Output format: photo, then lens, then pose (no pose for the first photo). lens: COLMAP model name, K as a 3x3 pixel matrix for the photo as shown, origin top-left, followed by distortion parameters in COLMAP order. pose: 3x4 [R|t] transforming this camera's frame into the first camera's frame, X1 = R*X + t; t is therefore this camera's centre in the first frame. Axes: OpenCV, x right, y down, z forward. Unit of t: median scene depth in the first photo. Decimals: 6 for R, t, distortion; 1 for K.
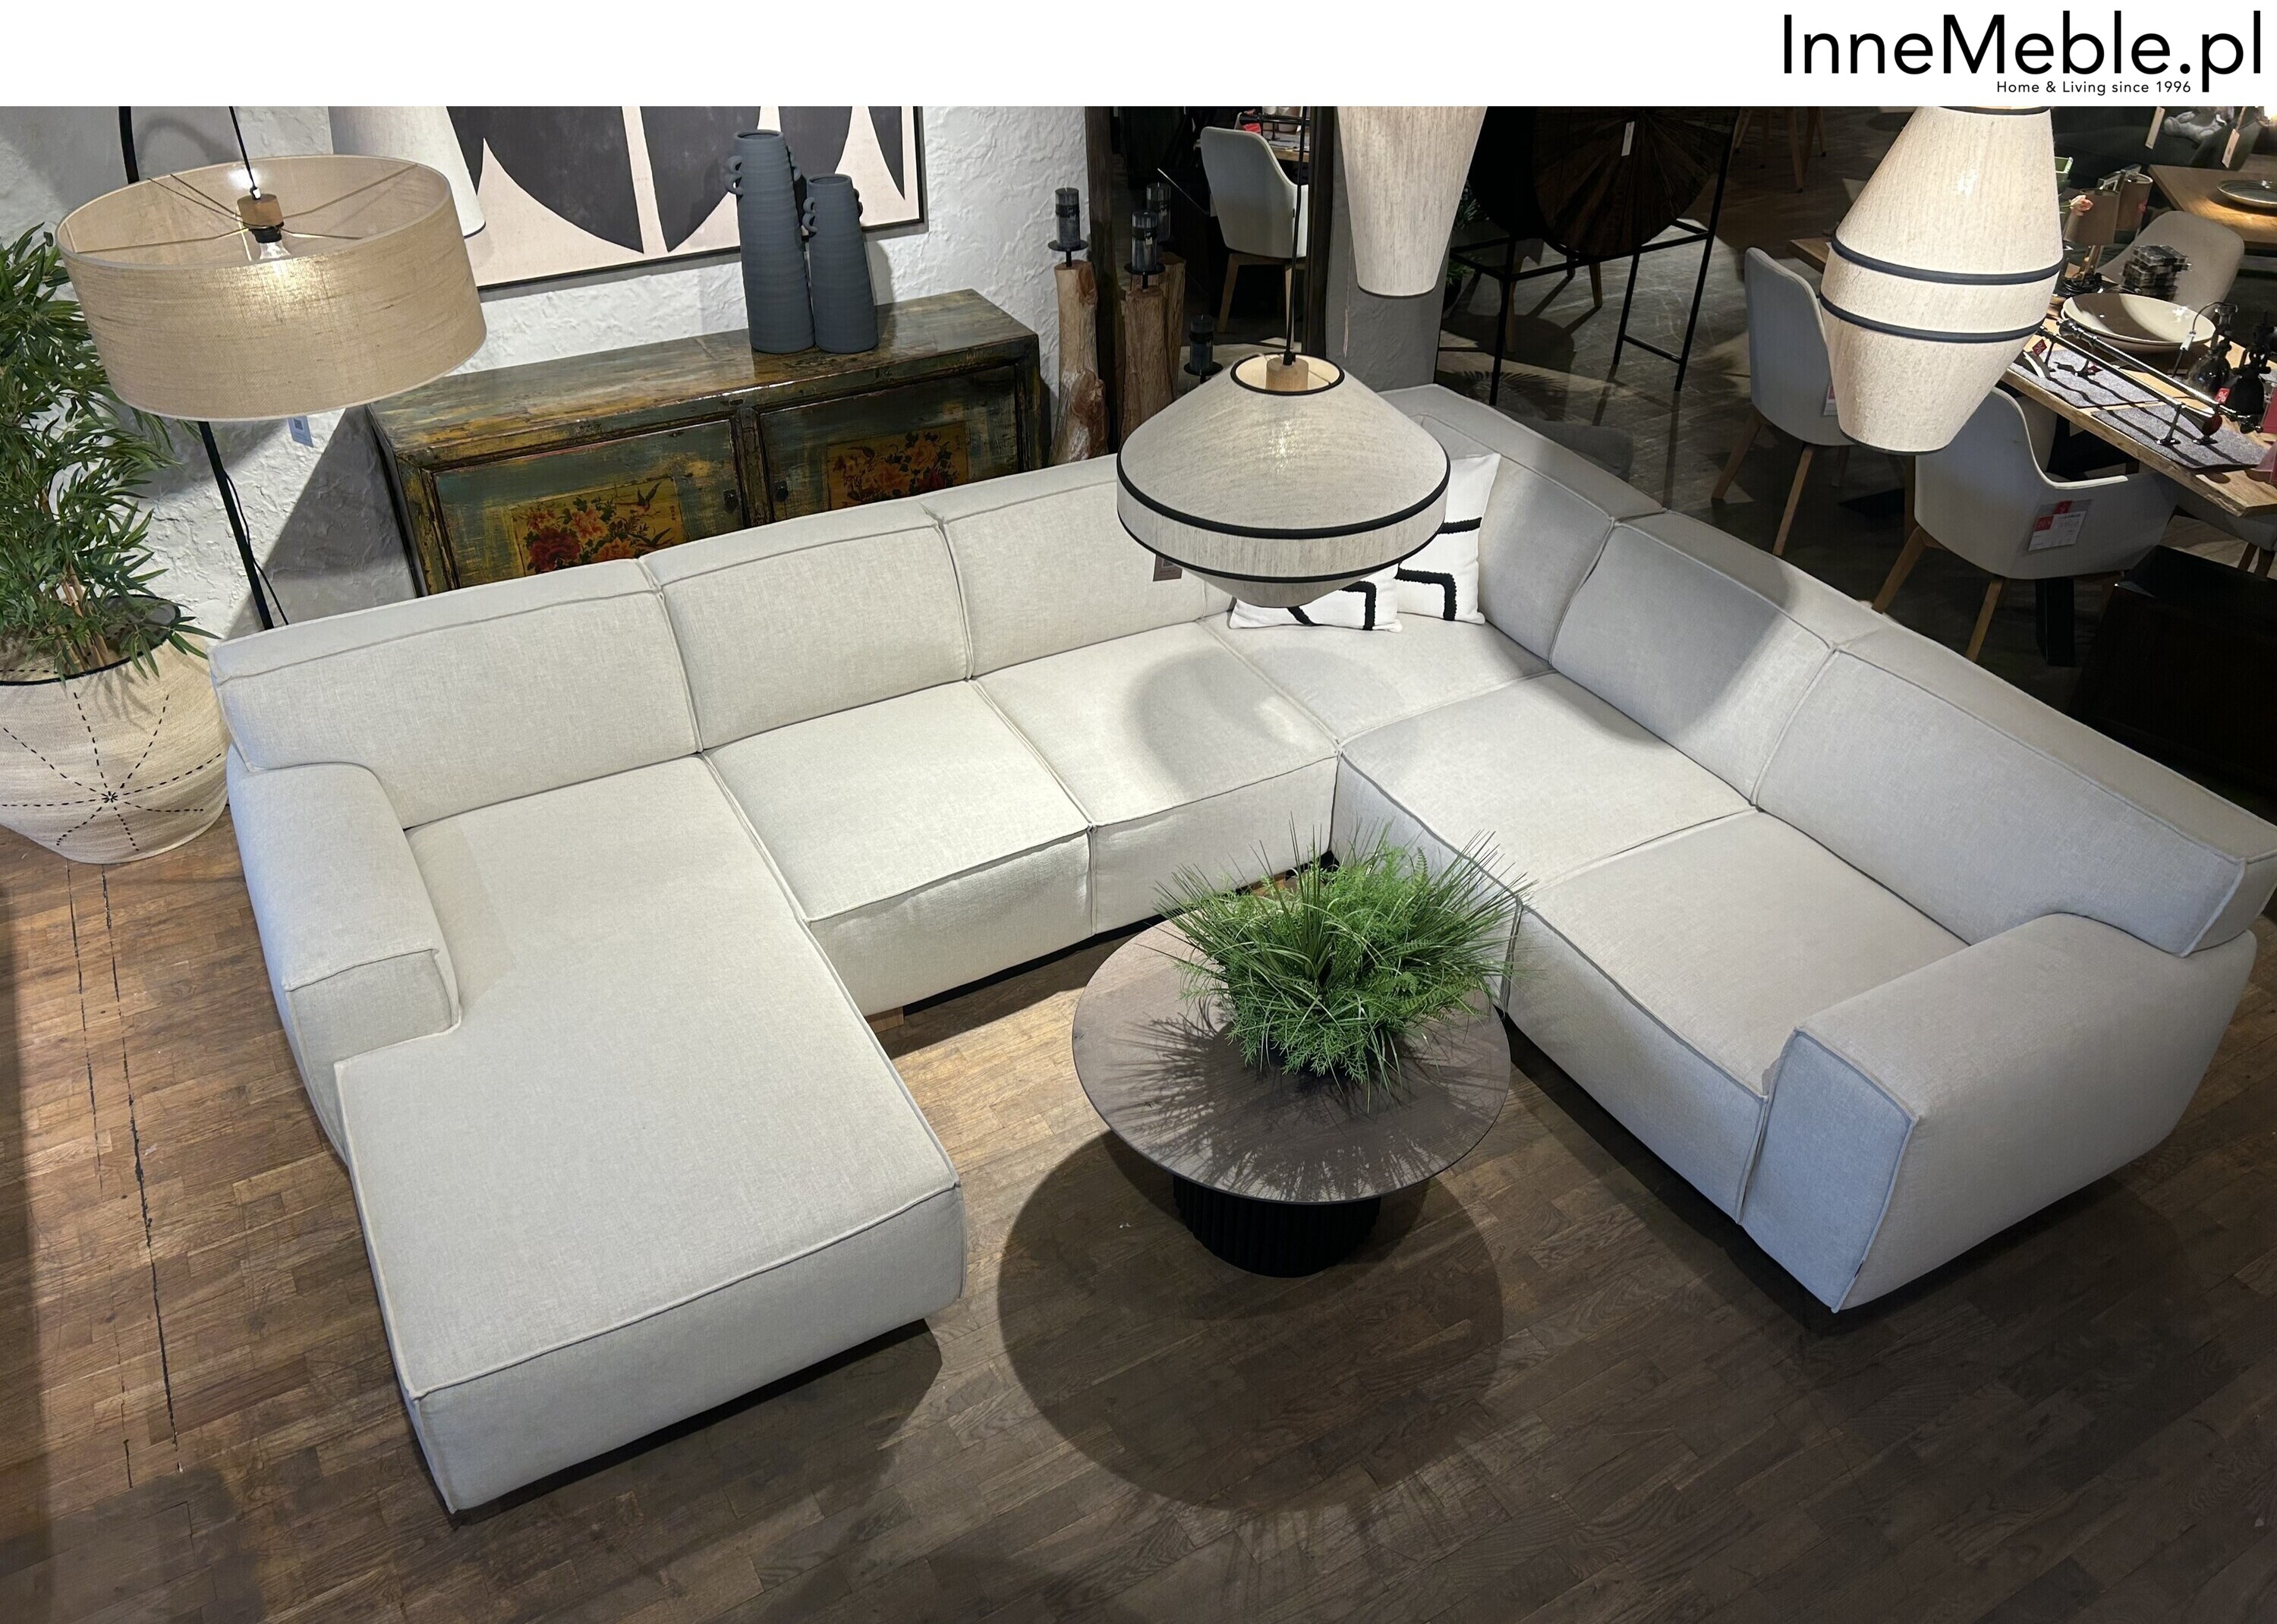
lens RADIAL K [[1686.1, 0, 1138.6], [0, 1686.1, 900.3], [0, 0, 1]] dist [0.051208, -0.098104]
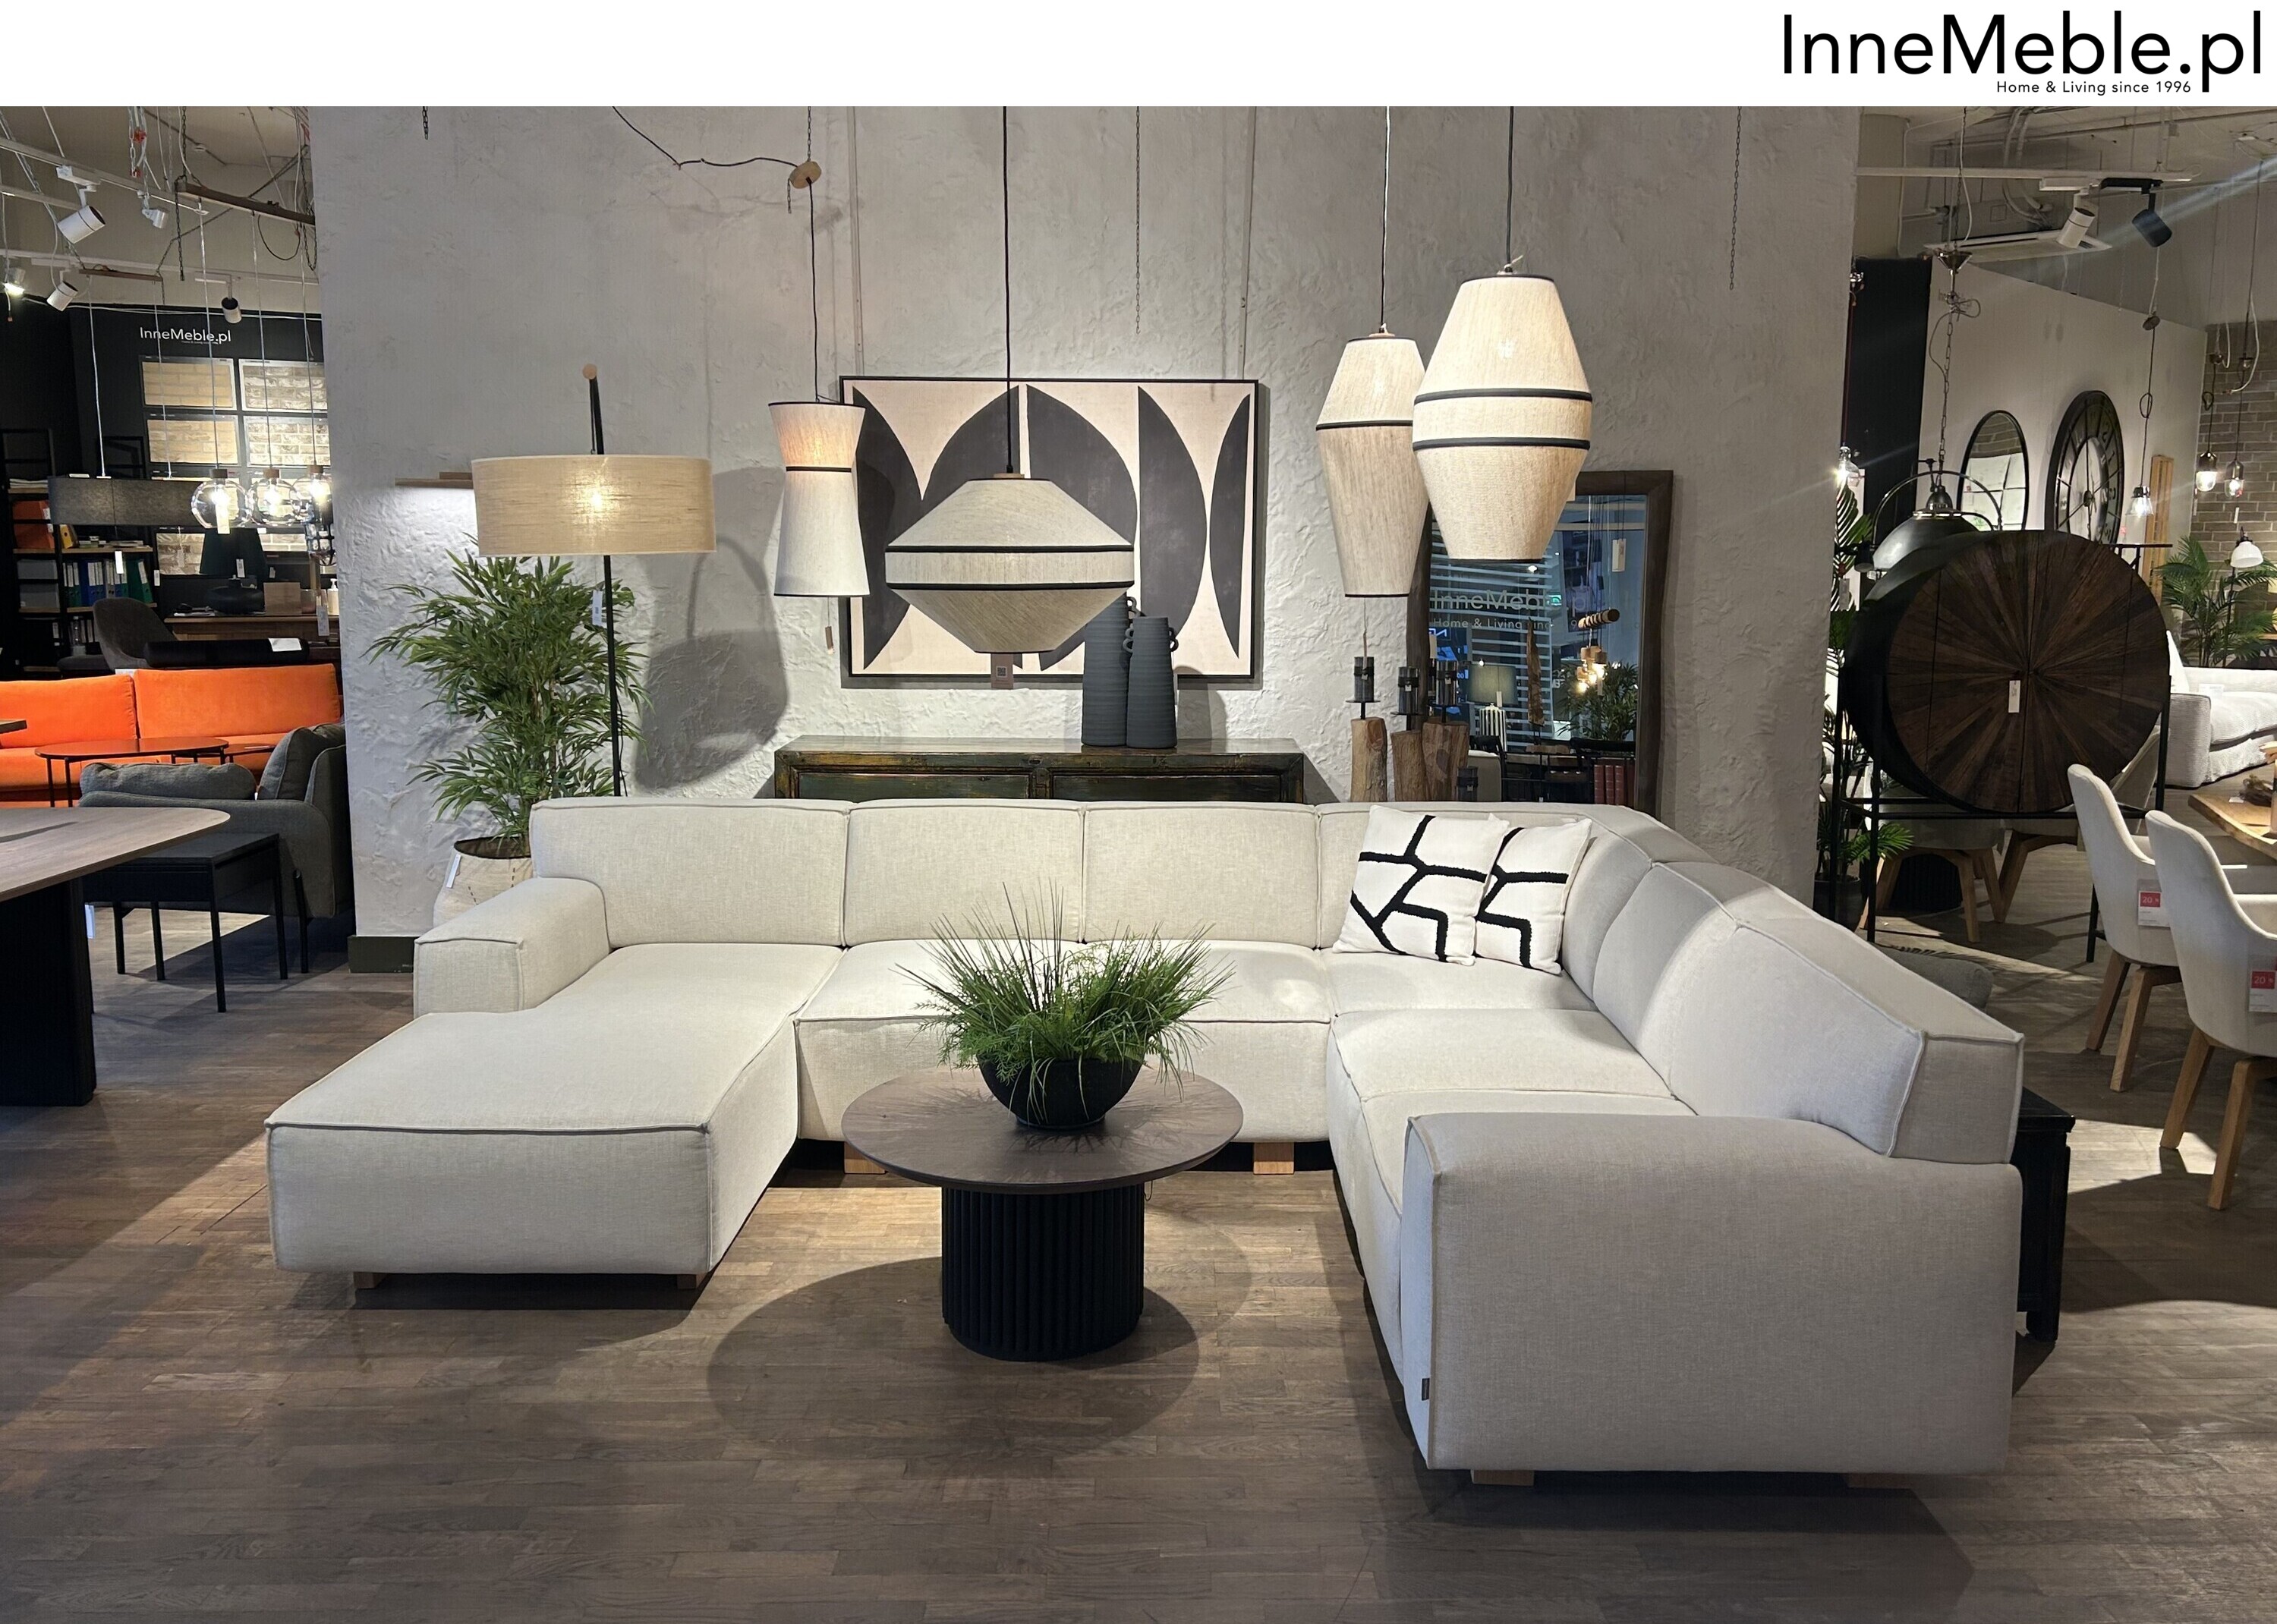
lens RADIAL K [[1844.2, 0, 1138.5], [0, 1844.2, 812.0], [0, 0, 1]] dist [0.094666, -0.233229]
pose [[0.864572, 0.073778, -0.497064, 0.533766], [-0.309667, 0.857246, -0.411383, 0.287381], [0.395755, 0.509594, 0.763997, 0.010246]]
